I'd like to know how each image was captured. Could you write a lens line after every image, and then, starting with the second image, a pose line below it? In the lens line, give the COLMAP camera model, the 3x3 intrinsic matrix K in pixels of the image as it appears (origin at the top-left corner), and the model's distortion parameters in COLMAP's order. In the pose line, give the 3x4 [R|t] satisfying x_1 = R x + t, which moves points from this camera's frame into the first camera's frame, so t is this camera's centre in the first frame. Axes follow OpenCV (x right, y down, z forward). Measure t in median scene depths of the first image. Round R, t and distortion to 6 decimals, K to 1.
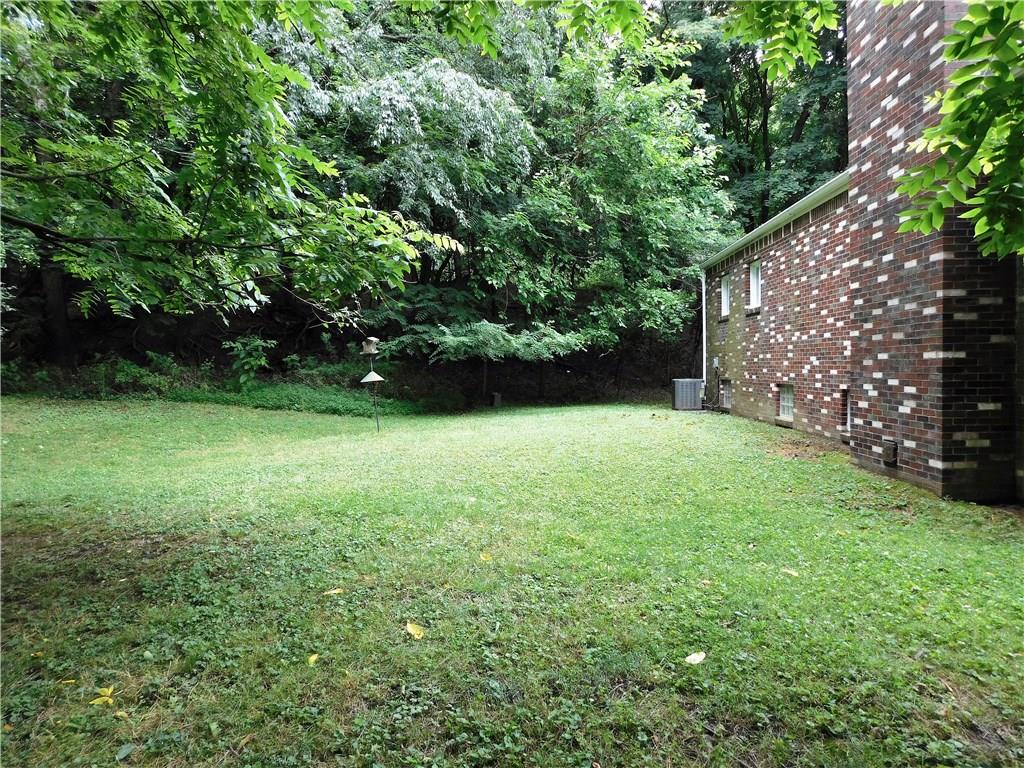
lens RADIAL K [[676.4, 0, 512.0], [0, 676.4, 384.0], [0, 0, 1]] dist [-0.076774, 0.057962]
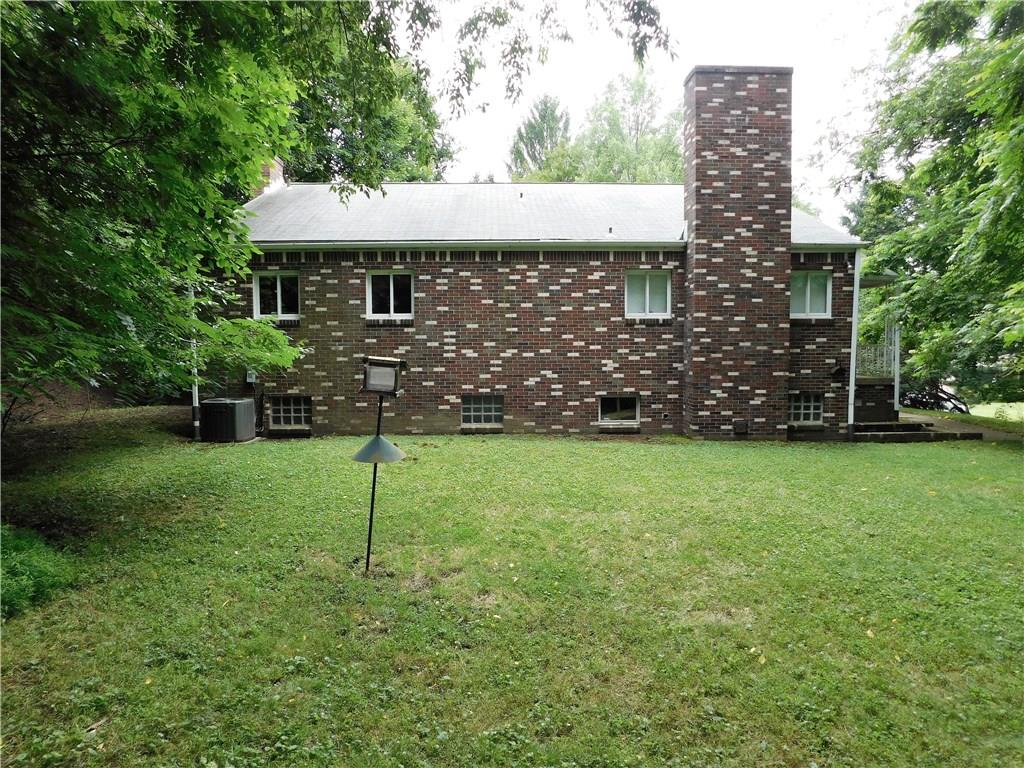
lens RADIAL K [[676.4, 0, 512.0], [0, 676.4, 384.0], [0, 0, 1]] dist [-0.076774, 0.057962]
pose [[-0.066486, -0.056349, 0.996195, -1.164865], [0.030486, 0.997823, 0.058475, -0.135172], [-0.997322, 0.034258, -0.064623, 1.686042]]
